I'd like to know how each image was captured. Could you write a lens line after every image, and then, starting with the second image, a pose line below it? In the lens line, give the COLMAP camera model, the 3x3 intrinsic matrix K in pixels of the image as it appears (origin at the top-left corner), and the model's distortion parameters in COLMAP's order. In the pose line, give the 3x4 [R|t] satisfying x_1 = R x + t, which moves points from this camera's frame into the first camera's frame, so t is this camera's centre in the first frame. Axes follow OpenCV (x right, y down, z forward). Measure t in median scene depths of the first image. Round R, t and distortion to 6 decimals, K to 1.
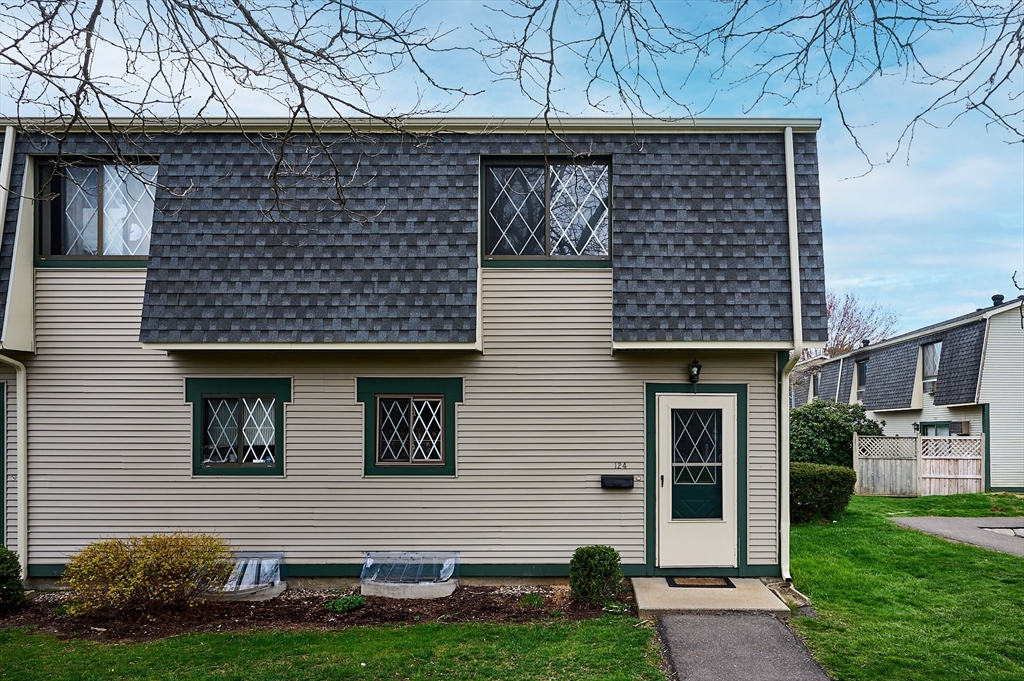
lens RADIAL K [[682.8, 0, 513.0], [0, 682.8, 430.7], [0, 0, 1]] dist [-0.002959, -0.001989]
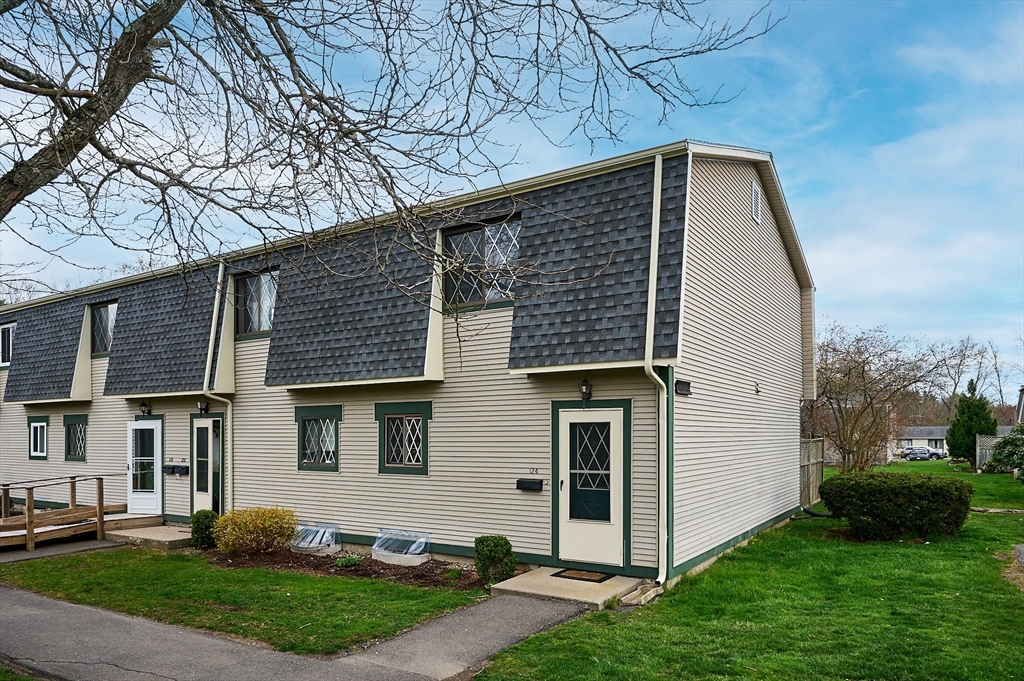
lens RADIAL K [[682.8, 0, 513.0], [0, 682.8, 430.7], [0, 0, 1]] dist [-0.002959, -0.001989]
pose [[0.834337, -0.007008, -0.551210, 0.786878], [0.009419, 0.999954, 0.001544, -0.021319], [0.551175, -0.006480, 0.834365, -0.009062]]
